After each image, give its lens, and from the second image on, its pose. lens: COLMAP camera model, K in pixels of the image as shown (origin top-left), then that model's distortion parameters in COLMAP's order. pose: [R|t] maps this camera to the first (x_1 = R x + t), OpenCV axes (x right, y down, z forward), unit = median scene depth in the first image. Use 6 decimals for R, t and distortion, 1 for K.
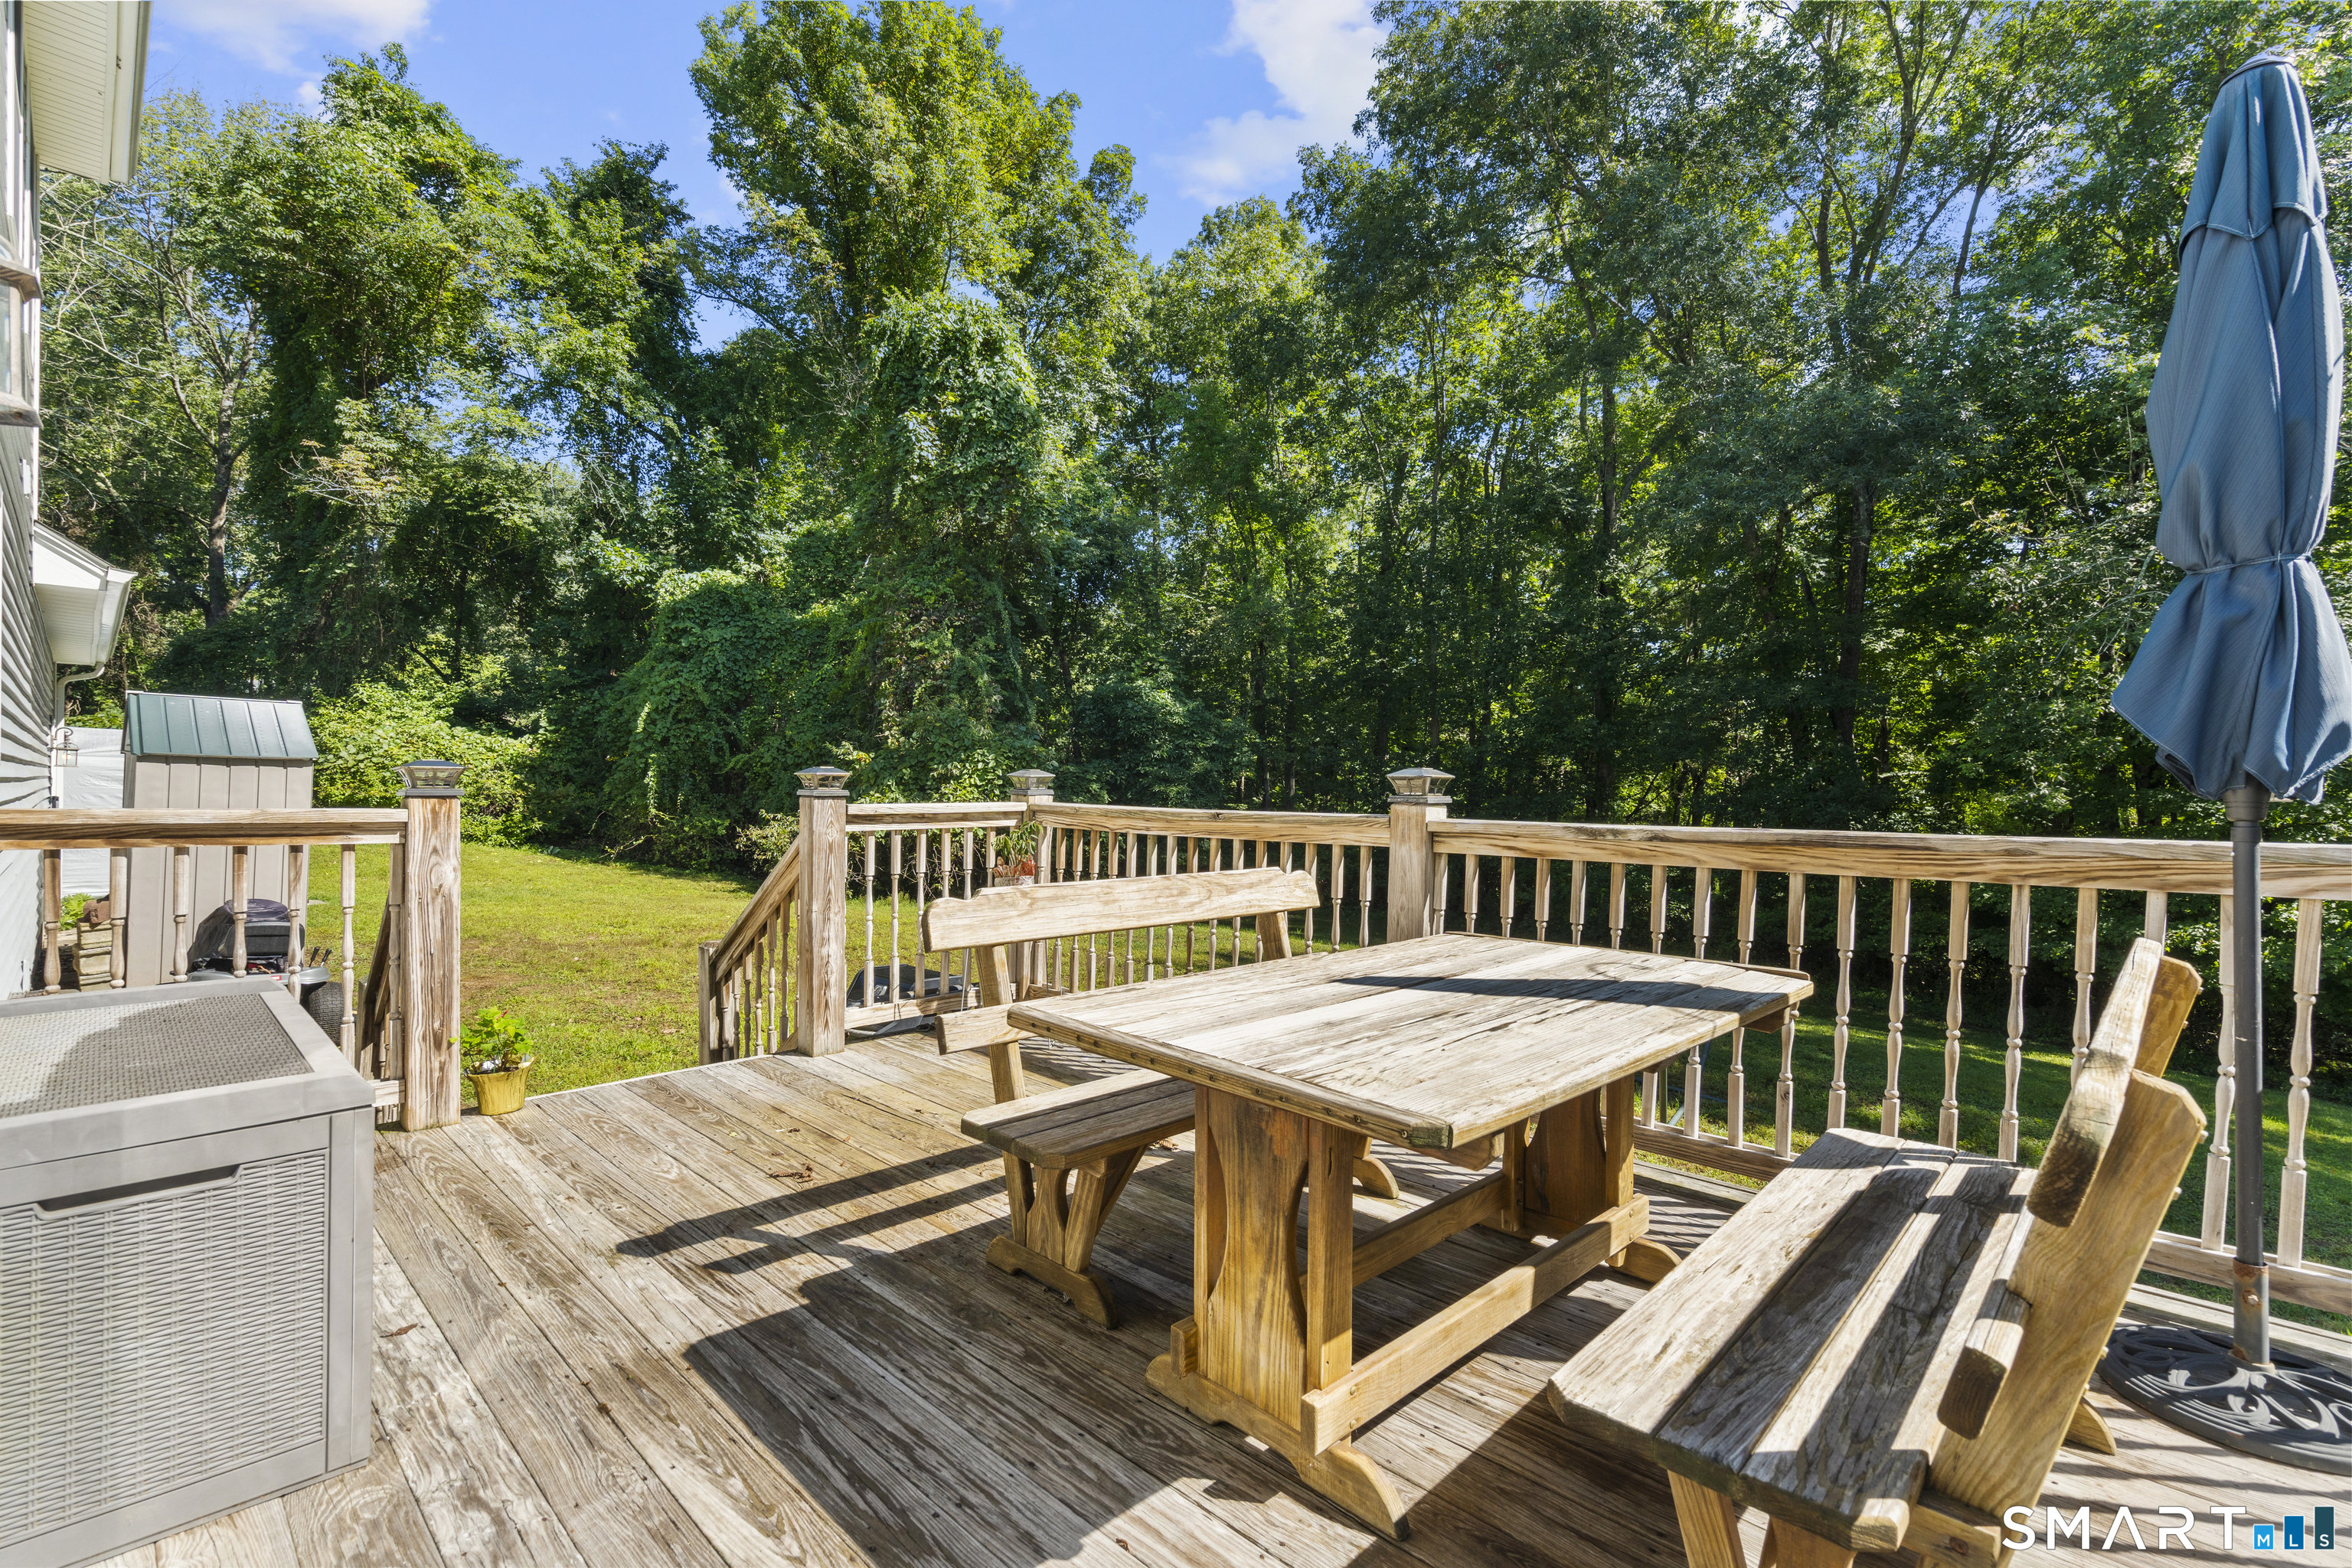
lens RADIAL K [[1053.2, 0, 1180.6], [0, 1053.2, 785.5], [0, 0, 1]] dist [-0.011658, 0.006752]
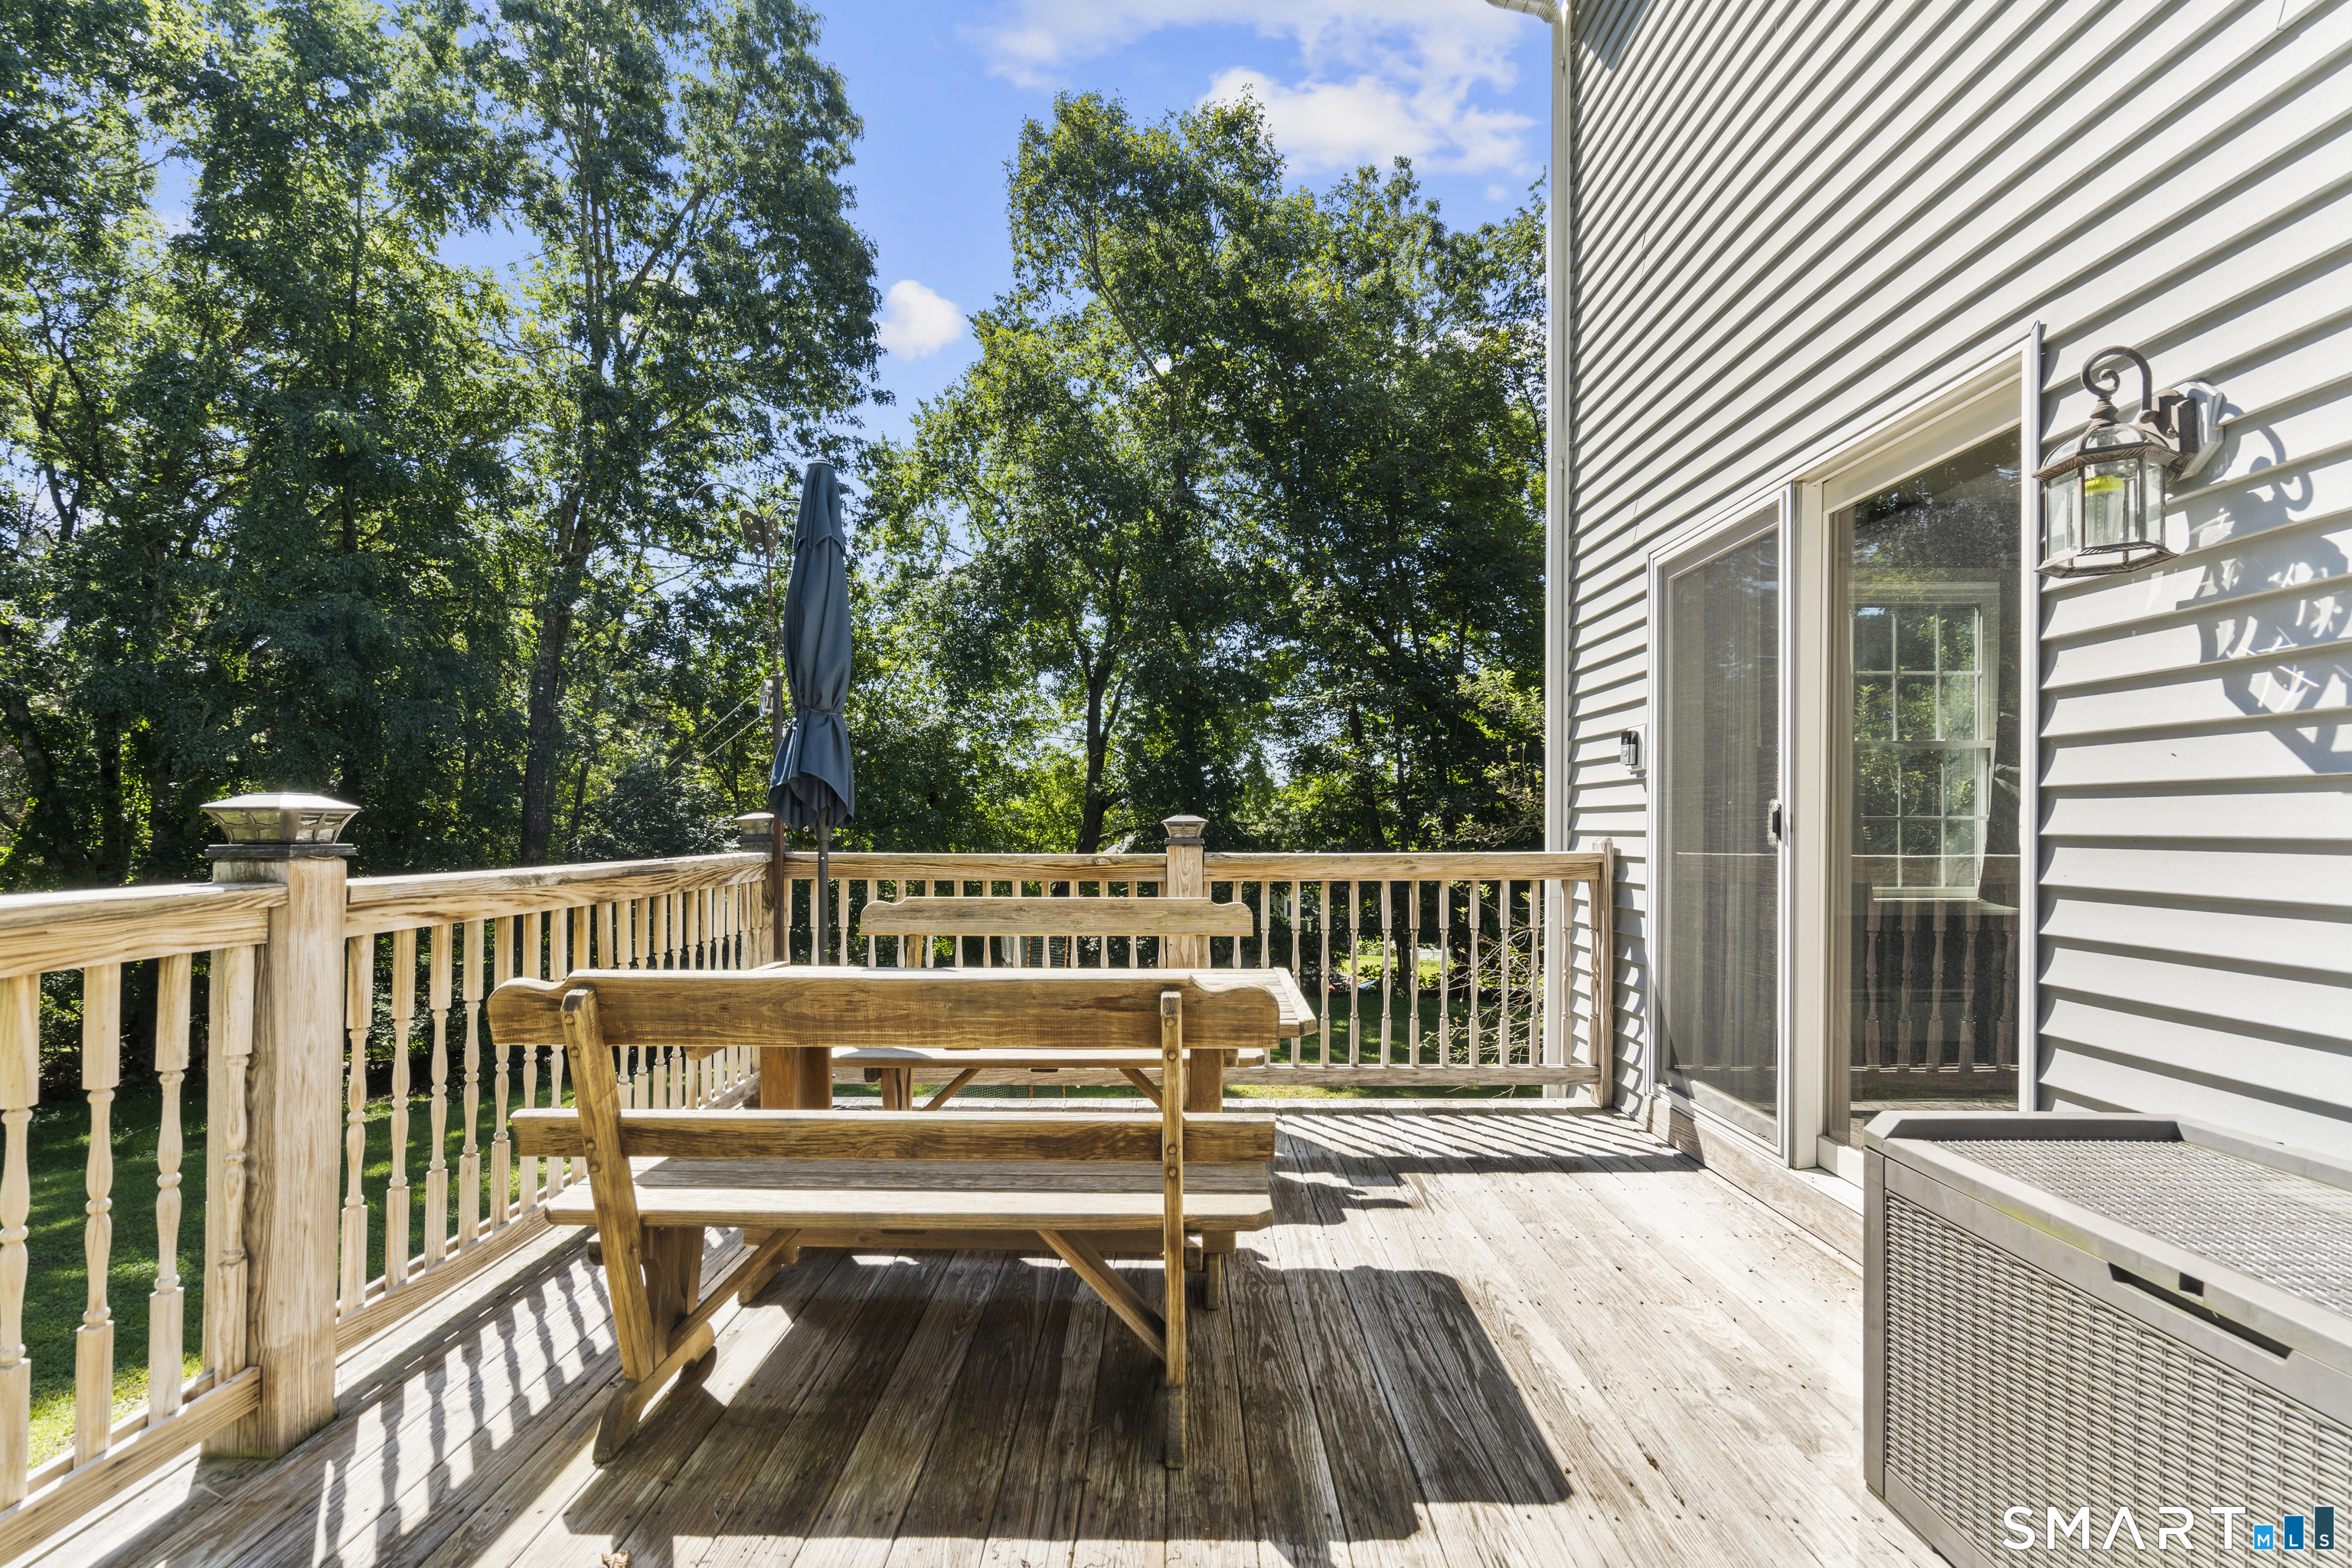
lens RADIAL K [[1053.2, 0, 1180.6], [0, 1053.2, 785.5], [0, 0, 1]] dist [-0.011658, 0.006752]
pose [[-0.689234, 0.018925, 0.724292, -0.976753], [-0.003958, 0.999546, -0.029884, -0.013118], [-0.724528, -0.023464, -0.688846, 2.028537]]
